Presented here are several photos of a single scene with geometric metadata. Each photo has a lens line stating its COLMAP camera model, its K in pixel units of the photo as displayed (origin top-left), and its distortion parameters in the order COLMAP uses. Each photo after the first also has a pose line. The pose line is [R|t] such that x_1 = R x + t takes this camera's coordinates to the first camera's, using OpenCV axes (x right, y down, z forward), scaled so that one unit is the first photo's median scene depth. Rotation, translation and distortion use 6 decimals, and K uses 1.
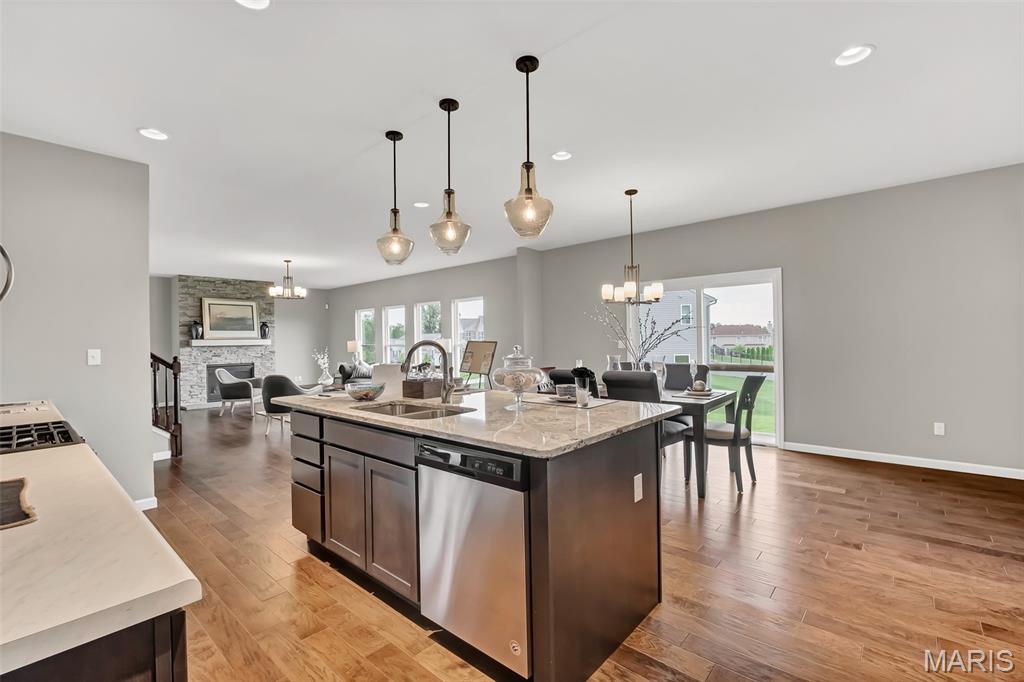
lens RADIAL K [[455.2, 0, 511.8], [0, 455.2, 342.6], [0, 0, 1]] dist [0.020206, 0.000586]
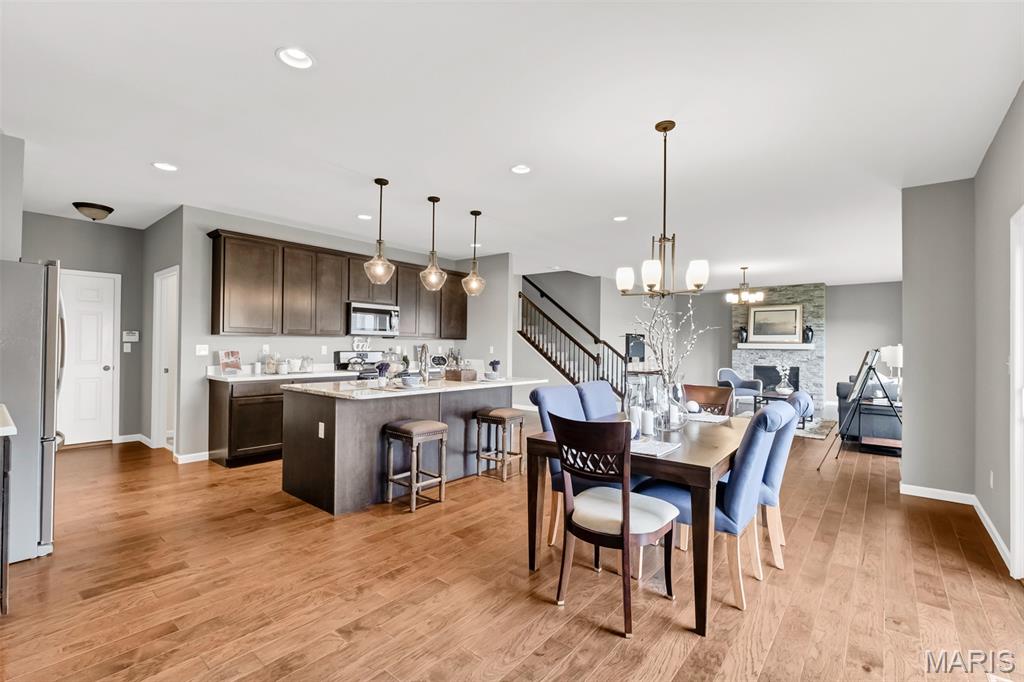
lens RADIAL K [[455.2, 0, 508.1], [0, 455.2, 340.7], [0, 0, 1]] dist [0.020206, 0.000586]
pose [[0.006649, 0.006791, -0.999955, 0.474024], [-0.019013, 0.999797, 0.006664, -0.008858], [0.999797, 0.018968, 0.006777, 0.400776]]
